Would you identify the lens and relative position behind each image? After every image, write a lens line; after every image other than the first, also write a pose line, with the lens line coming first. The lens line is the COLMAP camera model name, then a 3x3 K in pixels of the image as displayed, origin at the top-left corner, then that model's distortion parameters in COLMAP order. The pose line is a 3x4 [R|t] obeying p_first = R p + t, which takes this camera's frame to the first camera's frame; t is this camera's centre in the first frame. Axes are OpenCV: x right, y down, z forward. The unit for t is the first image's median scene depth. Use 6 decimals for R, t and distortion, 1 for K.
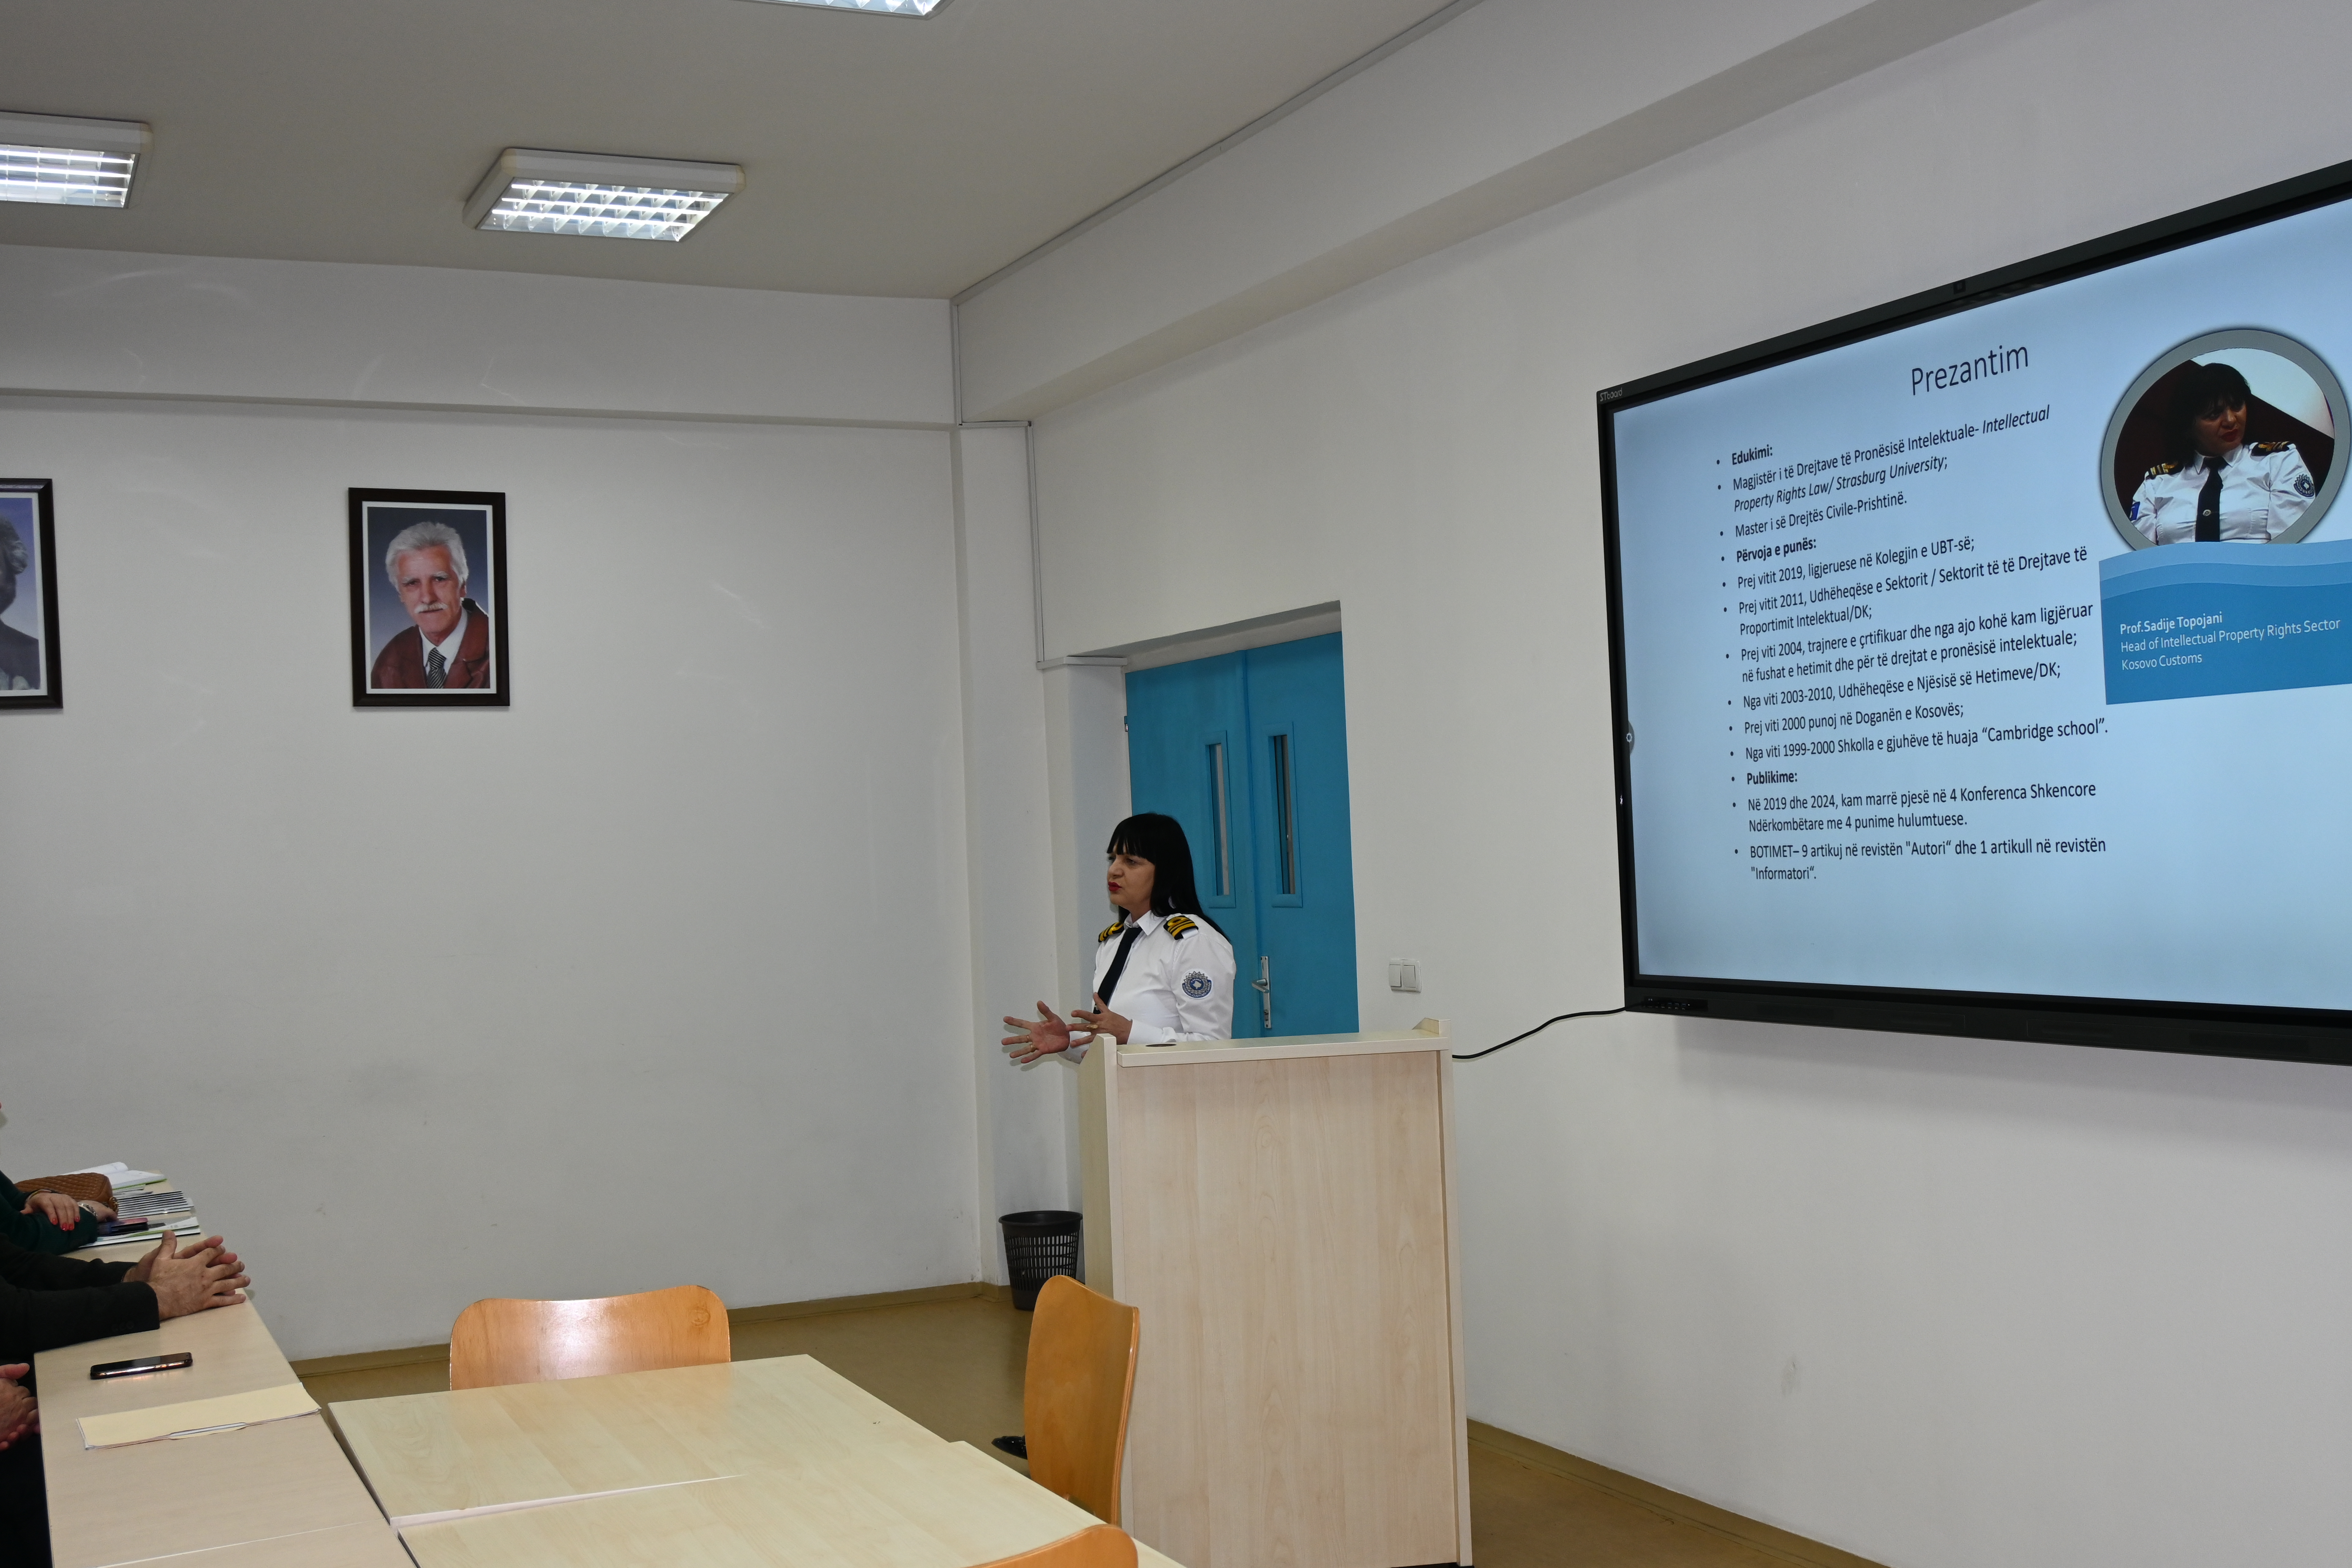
lens RADIAL K [[2525.4, 0, 1183.2], [0, 2525.4, 780.9], [0, 0, 1]] dist [-0.002571, 0.000000]
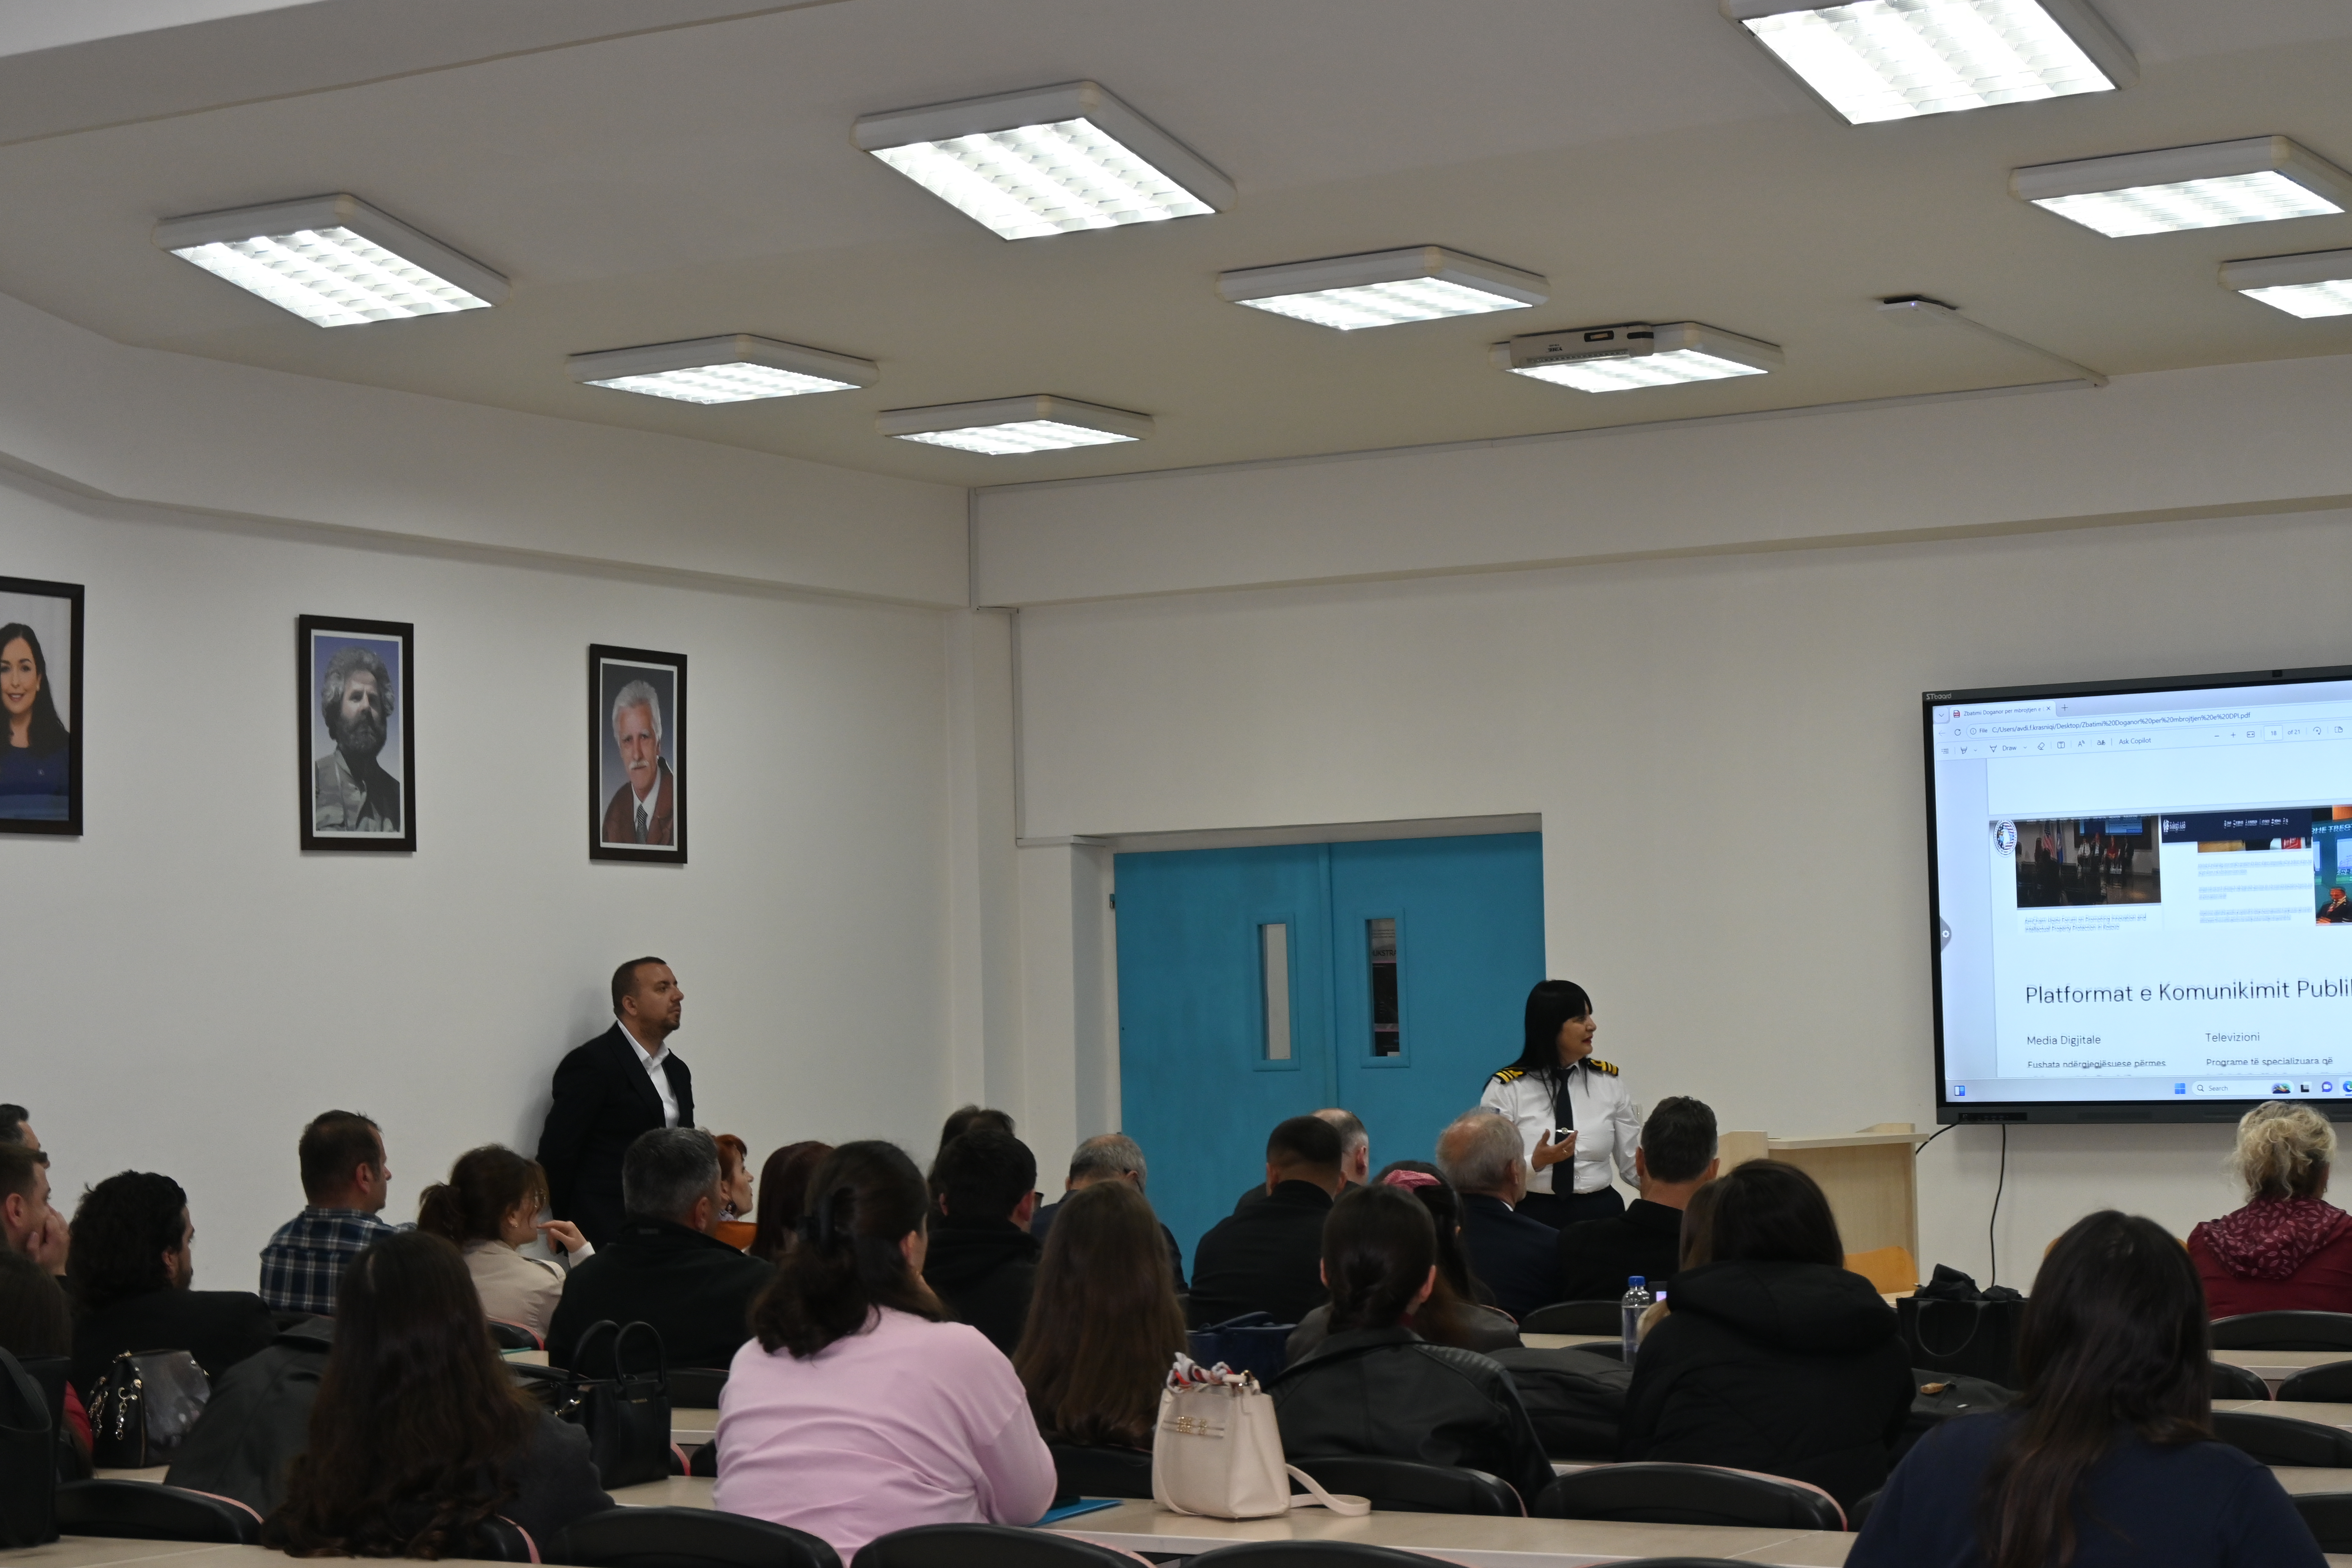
lens RADIAL K [[4139.8, 0, 1179.5], [0, 4139.8, 768.7], [0, 0, 1]] dist [0.007020, 0.000000]
pose [[0.834908, 0.053469, 0.547787, -1.095558], [-0.023067, 0.997795, -0.062237, 0.033704], [-0.549906, 0.039327, 0.834300, -0.541768]]
